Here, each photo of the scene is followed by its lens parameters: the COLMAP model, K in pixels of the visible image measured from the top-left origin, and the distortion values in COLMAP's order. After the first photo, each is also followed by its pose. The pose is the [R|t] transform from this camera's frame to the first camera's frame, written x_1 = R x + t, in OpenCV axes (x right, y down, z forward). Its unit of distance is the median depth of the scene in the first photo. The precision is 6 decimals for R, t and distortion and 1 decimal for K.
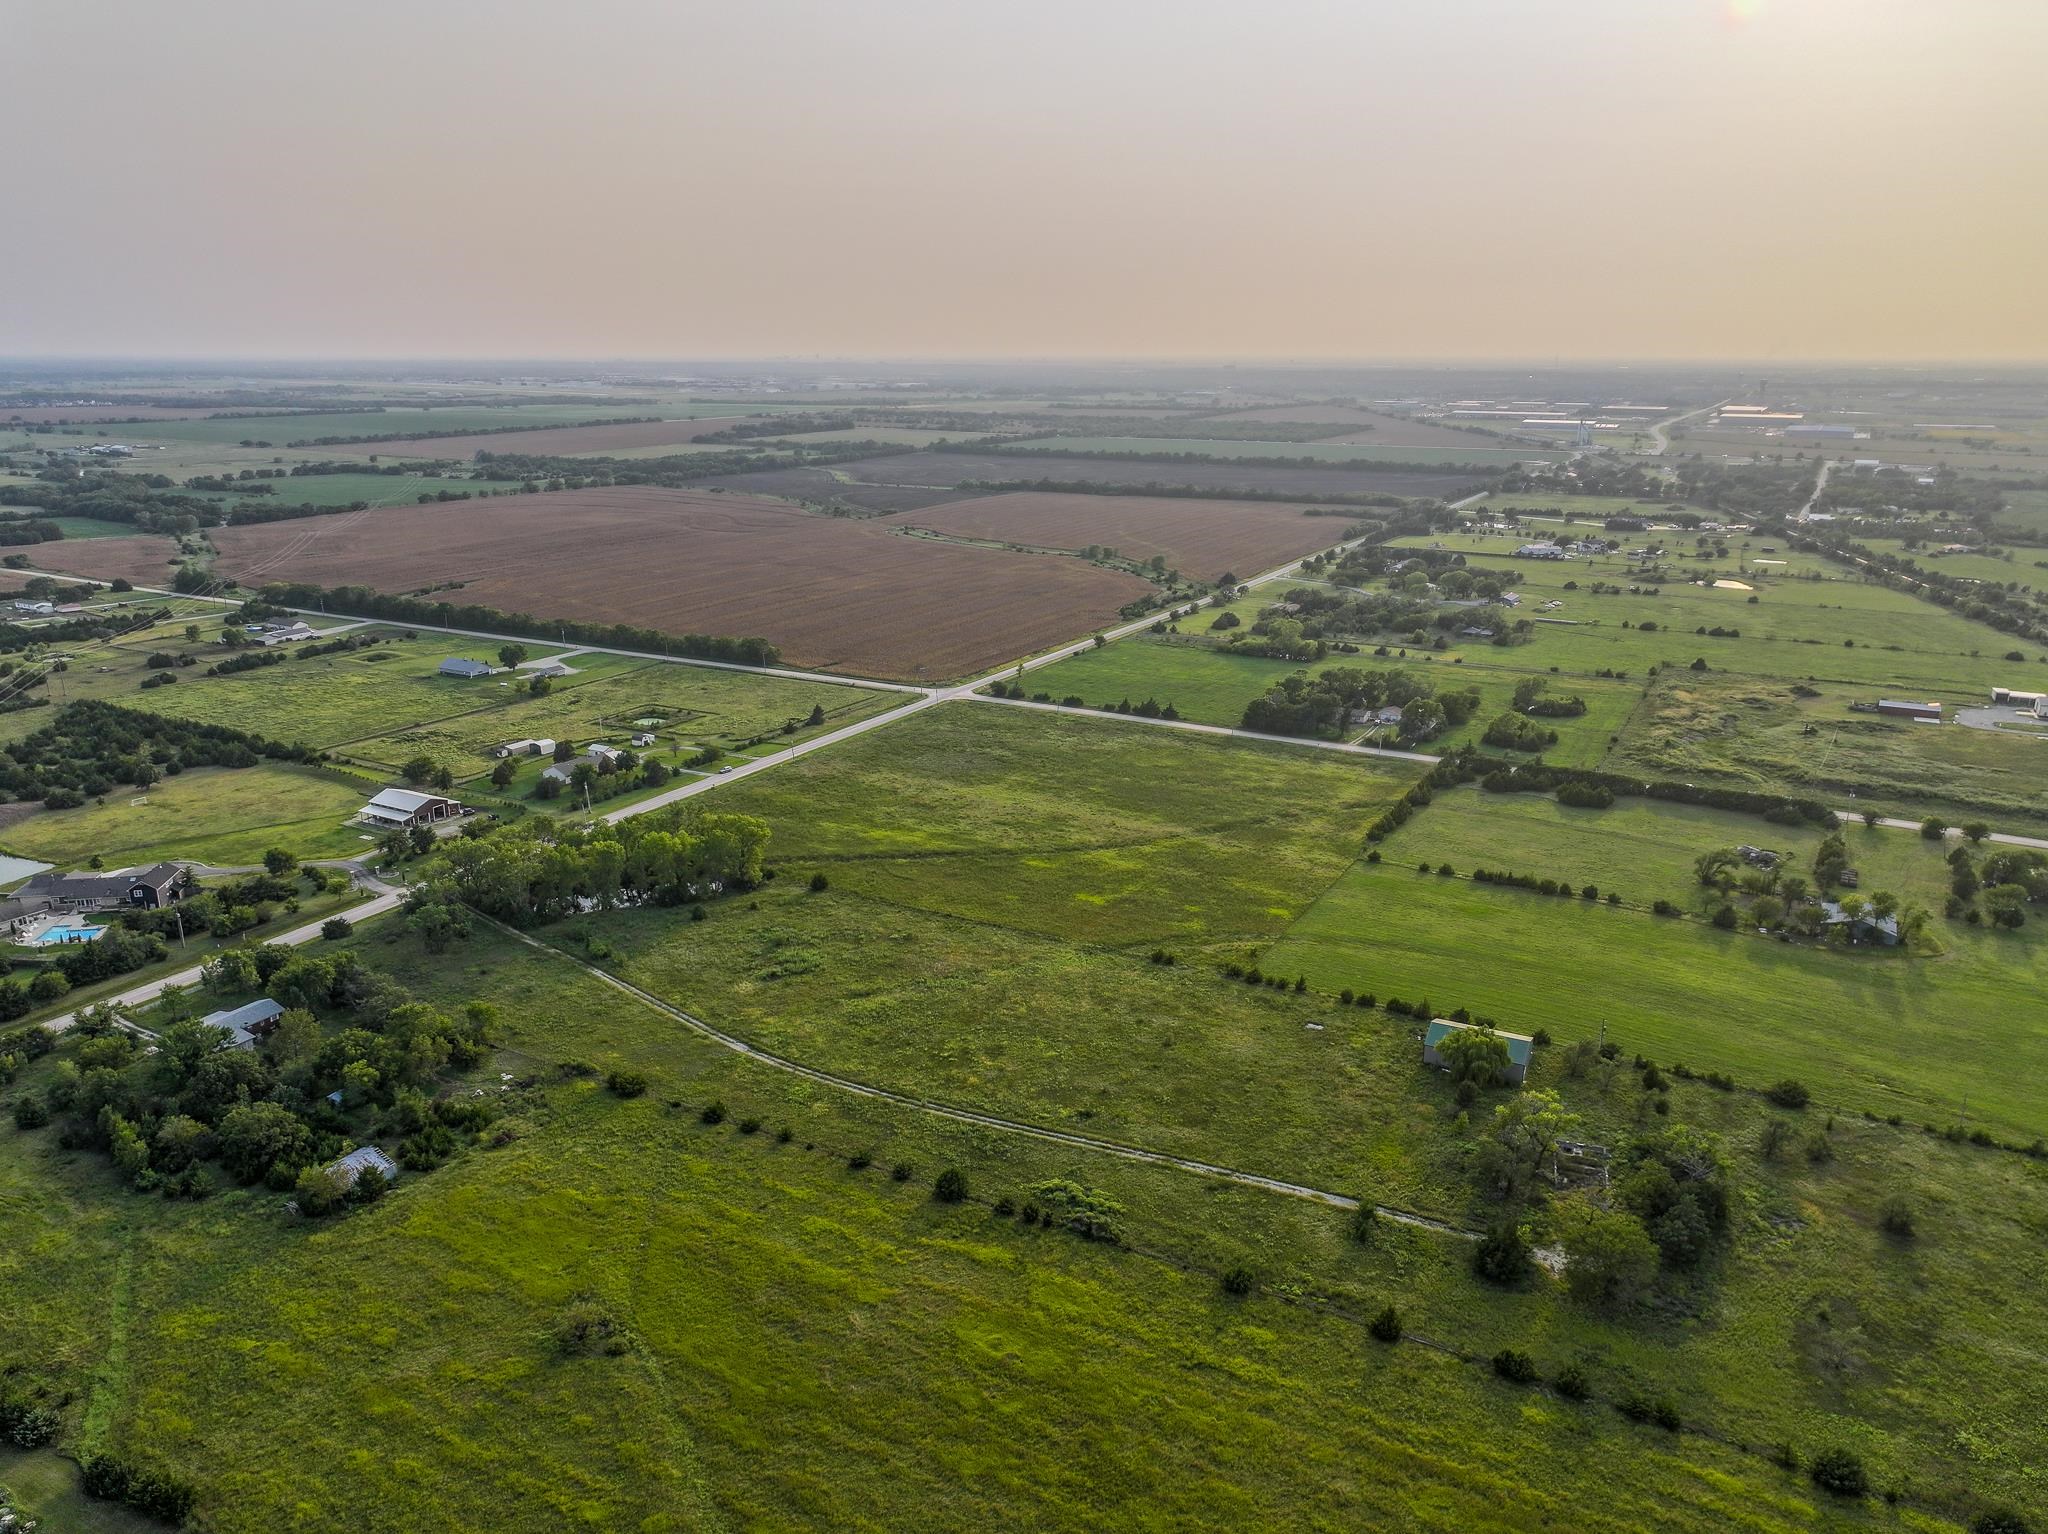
lens RADIAL K [[1440.0, 0, 1037.9], [0, 1440.0, 763.9], [0, 0, 1]] dist [-0.000227, 0.012312]
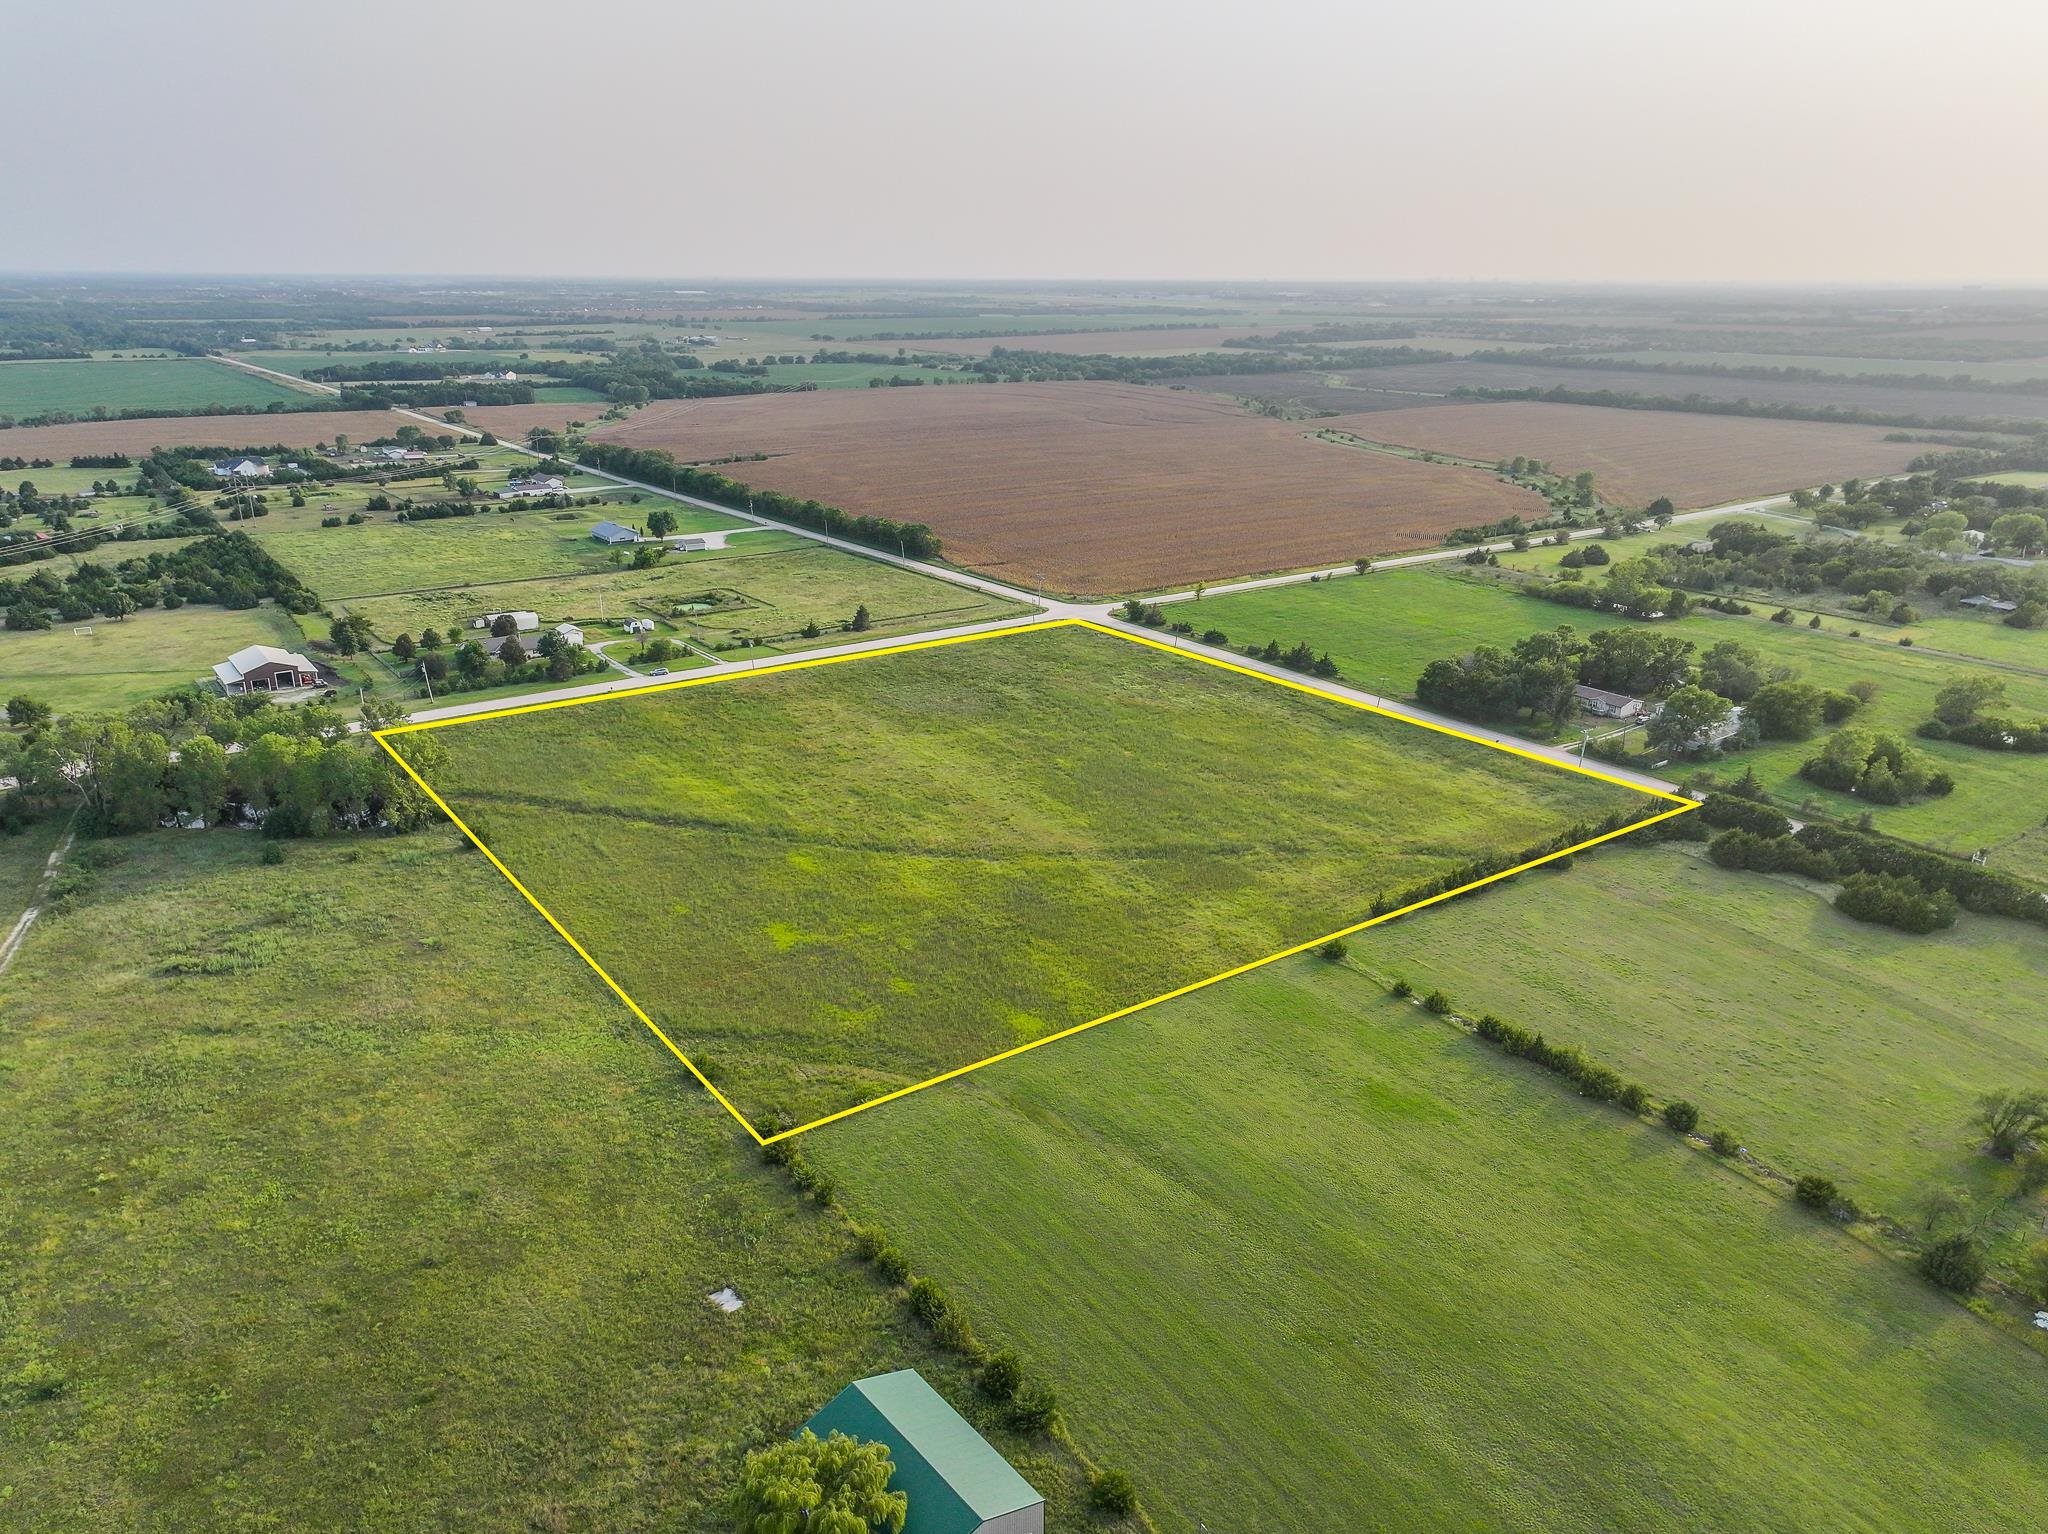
lens RADIAL K [[1440.0, 0, 1037.9], [0, 1440.0, 763.9], [0, 0, 1]] dist [-0.000227, 0.012312]
pose [[0.906564, 0.137860, -0.398919, 0.242223], [-0.118883, 0.990290, 0.072061, -0.023017], [0.404980, -0.017903, 0.914150, 0.321216]]
